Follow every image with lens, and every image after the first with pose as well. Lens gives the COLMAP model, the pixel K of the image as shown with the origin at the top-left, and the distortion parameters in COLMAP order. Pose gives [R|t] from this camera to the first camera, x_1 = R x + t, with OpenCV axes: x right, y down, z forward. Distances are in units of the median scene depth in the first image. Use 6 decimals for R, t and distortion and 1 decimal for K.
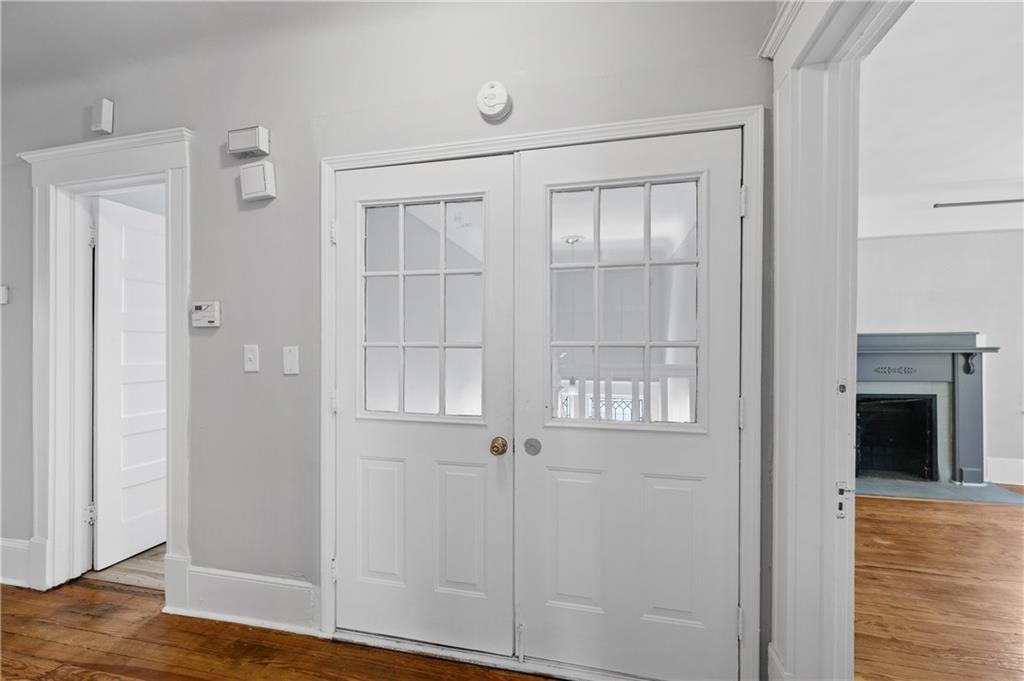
lens RADIAL K [[408.0, 0, 518.0], [0, 408.0, 348.2], [0, 0, 1]] dist [-0.000241, 0.000030]
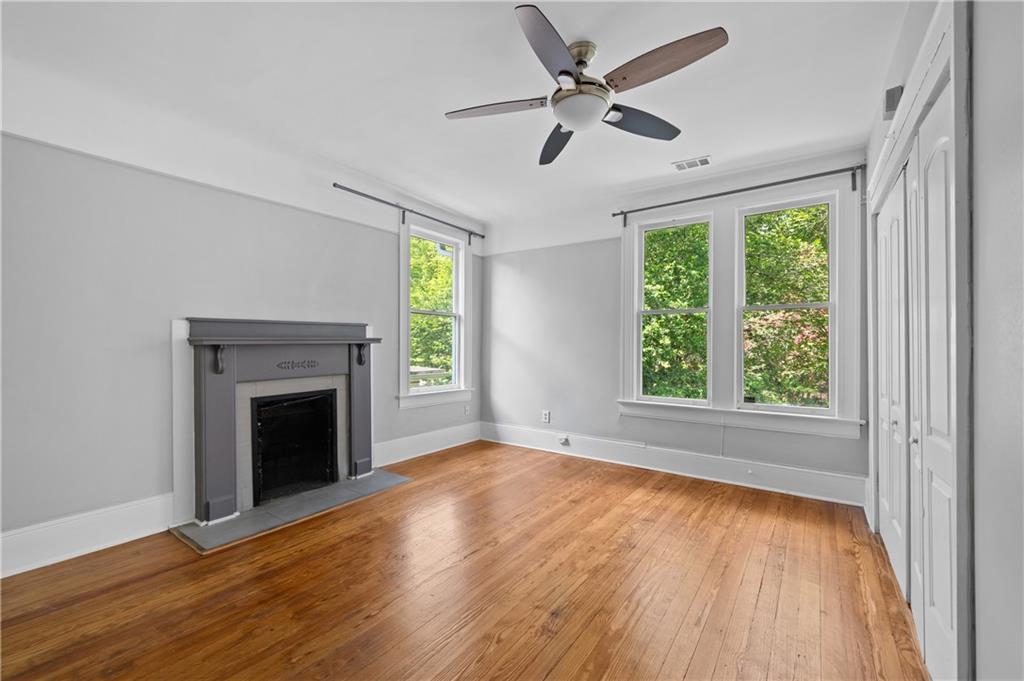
lens RADIAL K [[425.7, 0, 519.3], [0, 425.7, 344.6], [0, 0, 1]] dist [-0.000893, -0.000224]
pose [[0.372759, -0.001271, 0.927927, 0.286663], [0.004623, 0.999989, -0.000487, 0.015899], [-0.927917, 0.004472, 0.372761, 0.254929]]
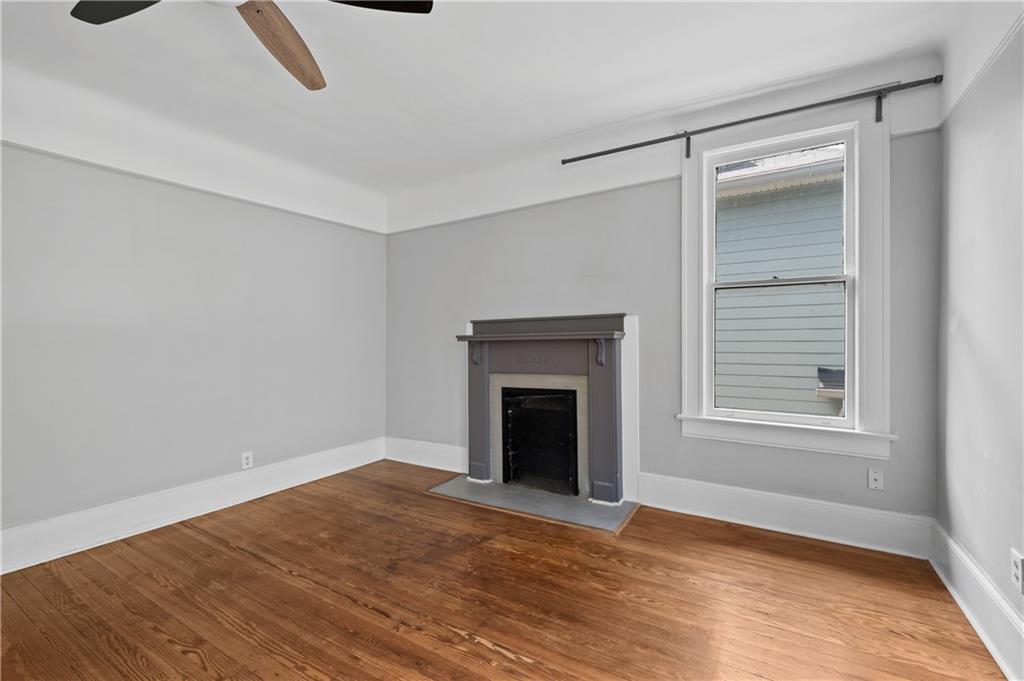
lens RADIAL K [[441.6, 0, 515.1], [0, 441.6, 343.1], [0, 0, 1]] dist [-0.000323, -0.000077]
pose [[0.947961, -0.004481, -0.318355, 1.228312], [0.004432, 0.999990, -0.000876, 0.019763], [0.318355, -0.000580, 0.947971, 0.118287]]
